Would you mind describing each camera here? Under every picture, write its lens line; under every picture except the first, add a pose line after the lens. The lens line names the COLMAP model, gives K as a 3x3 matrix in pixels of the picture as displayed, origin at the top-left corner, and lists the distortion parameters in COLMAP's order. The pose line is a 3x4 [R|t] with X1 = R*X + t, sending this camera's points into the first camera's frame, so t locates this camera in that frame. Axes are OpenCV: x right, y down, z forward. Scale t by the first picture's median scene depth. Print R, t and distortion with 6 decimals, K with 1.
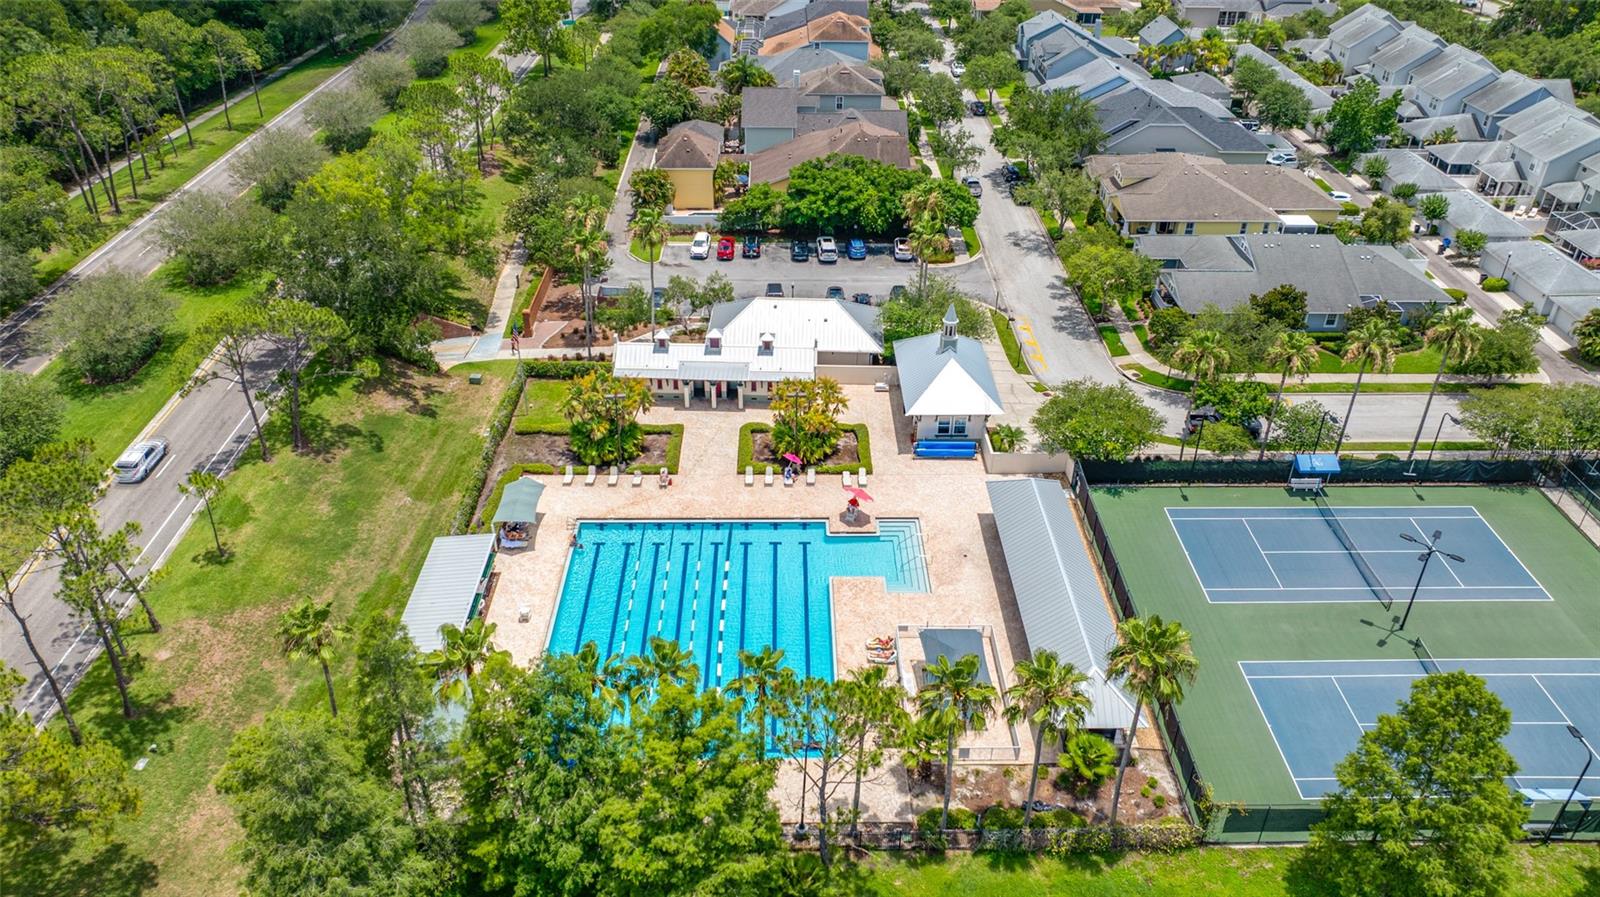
lens RADIAL K [[1132.8, 0, 800.0], [0, 1132.8, 448.5], [0, 0, 1]] dist [-0.004085, -0.001816]
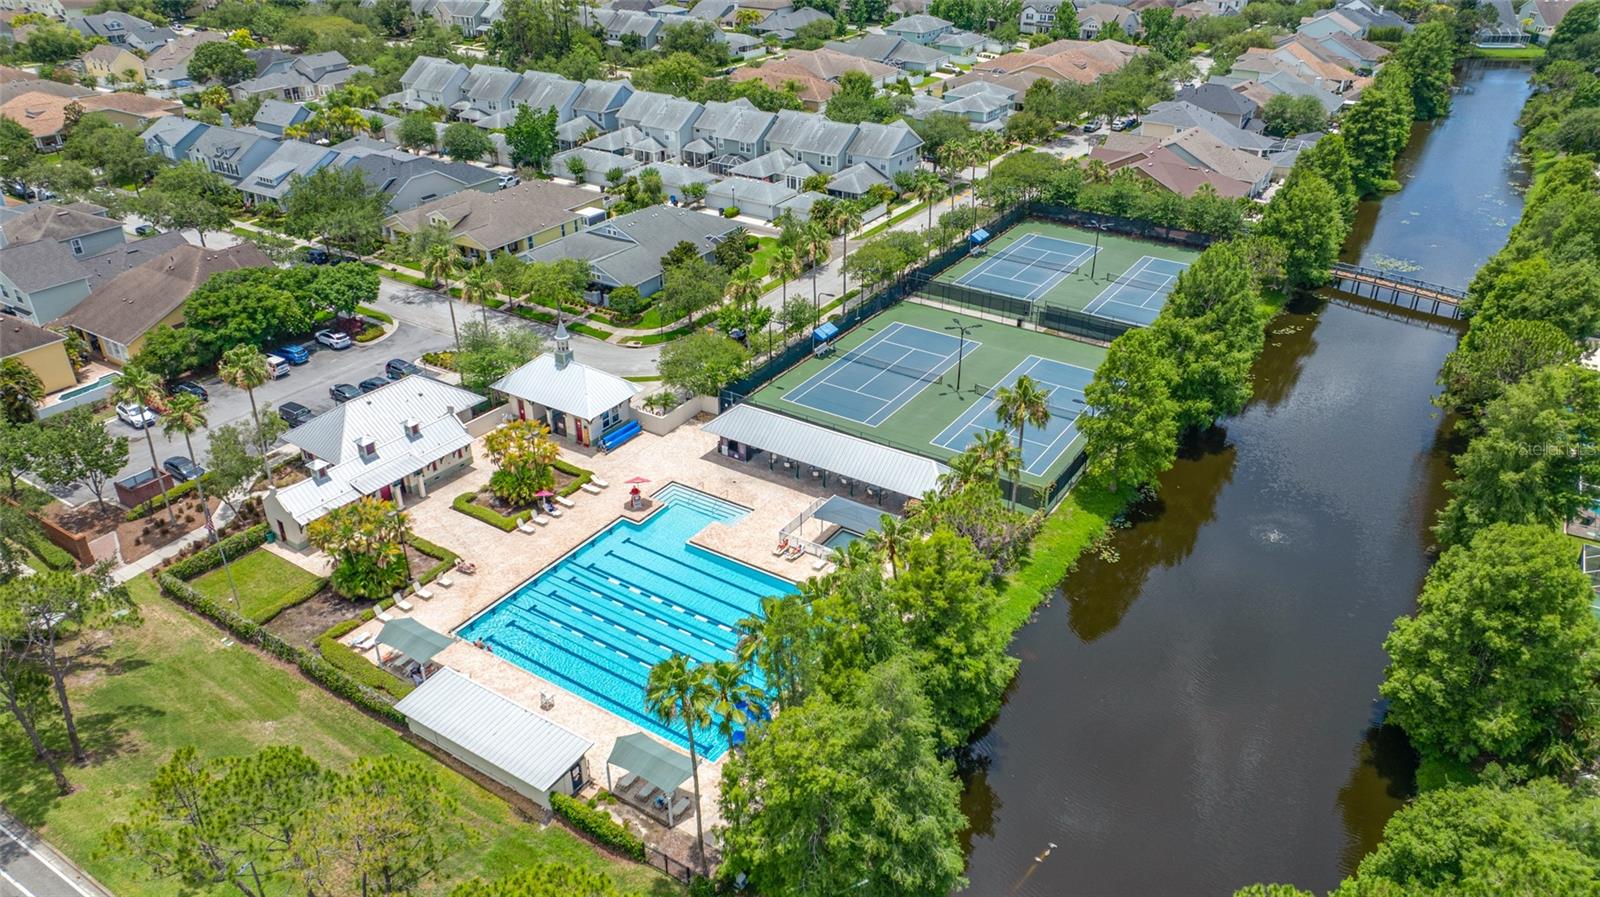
lens RADIAL K [[1132.8, 0, 800.0], [0, 1132.8, 448.5], [0, 0, 1]] dist [-0.004085, -0.001816]
pose [[0.560153, -0.406694, 0.721684, -0.562398], [0.451782, 0.880206, 0.145365, -0.067960], [-0.694350, 0.244617, 0.676787, 0.096757]]
